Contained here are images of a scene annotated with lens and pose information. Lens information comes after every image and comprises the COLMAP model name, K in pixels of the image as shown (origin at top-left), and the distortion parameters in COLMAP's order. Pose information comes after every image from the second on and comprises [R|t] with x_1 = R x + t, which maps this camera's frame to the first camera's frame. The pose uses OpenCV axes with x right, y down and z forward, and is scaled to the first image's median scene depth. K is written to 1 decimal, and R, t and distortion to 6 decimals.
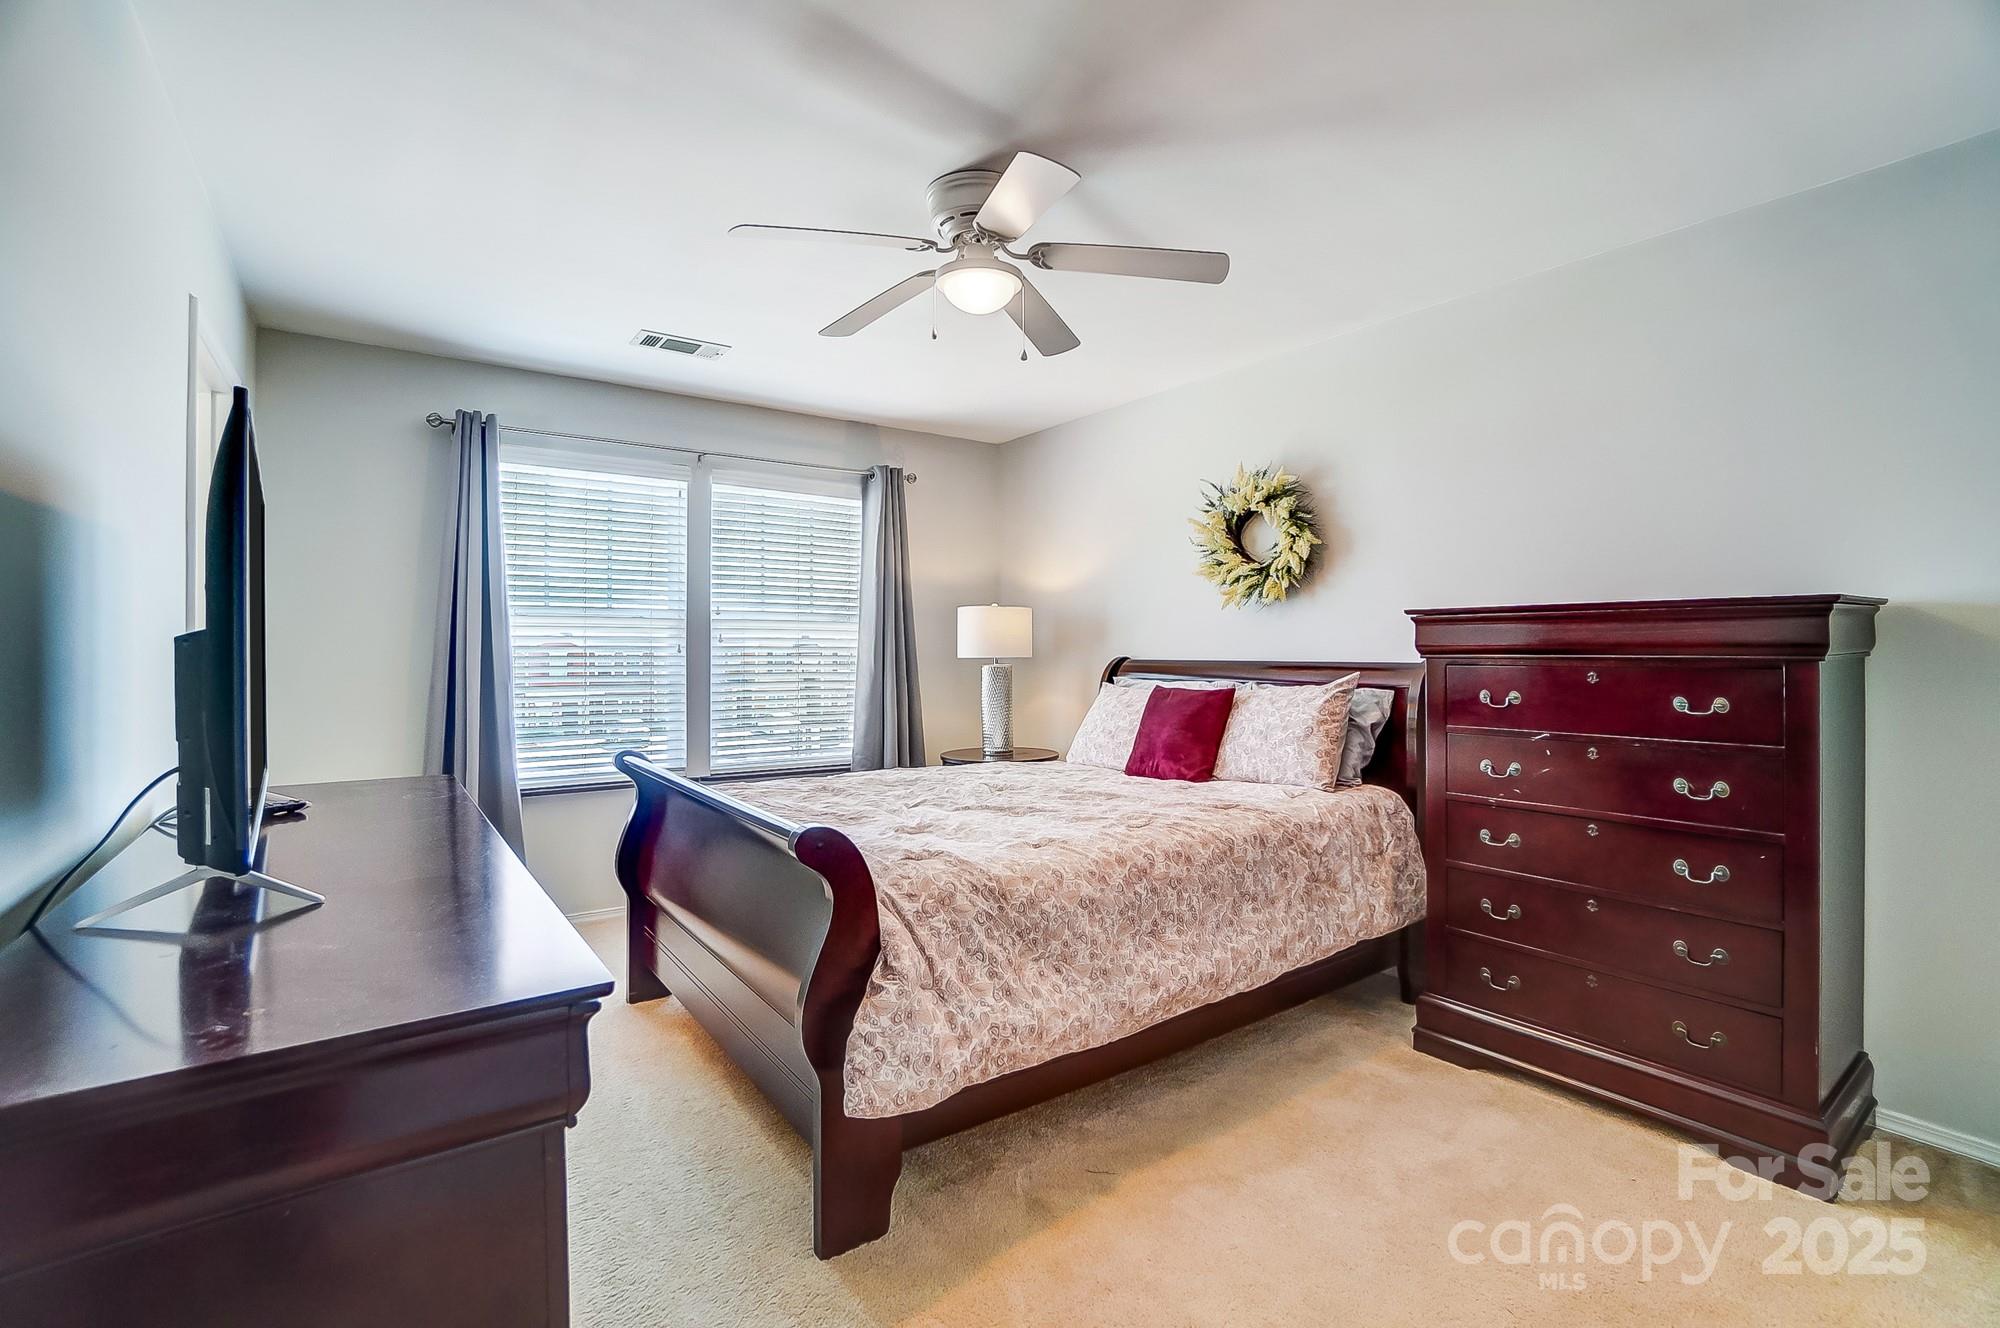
lens RADIAL K [[896.5, 0, 991.7], [0, 896.5, 655.0], [0, 0, 1]] dist [-0.044689, 0.000464]
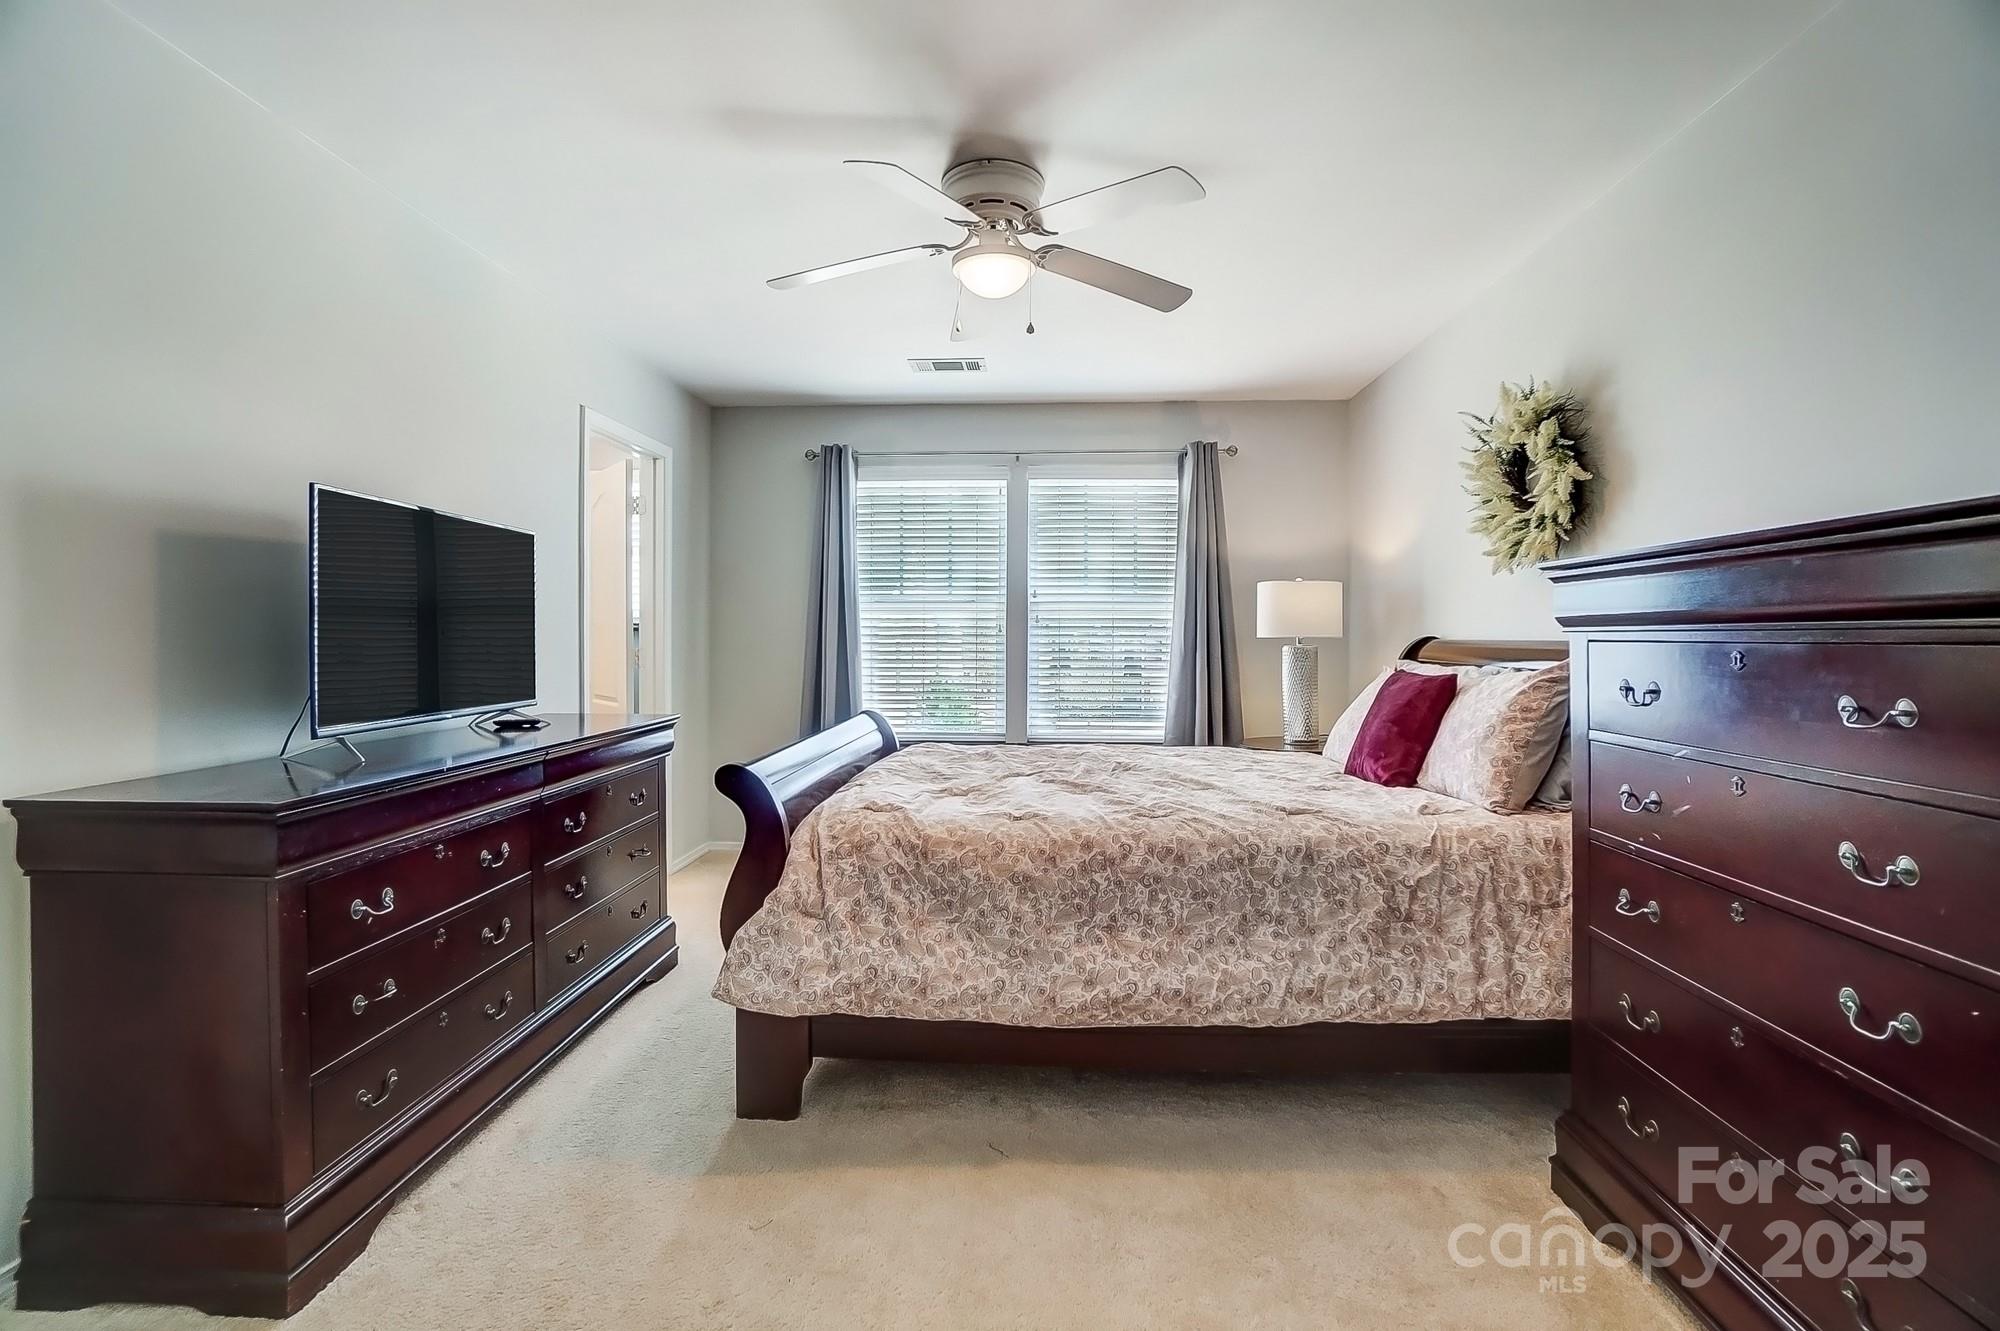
lens RADIAL K [[892.5, 0, 994.7], [0, 892.5, 645.7], [0, 0, 1]] dist [-0.057522, 0.019909]
pose [[0.776028, 0.008162, -0.630646, 0.608220], [-0.005437, 0.999966, 0.006251, 0.013389], [0.630675, -0.001422, 0.776046, 0.196123]]
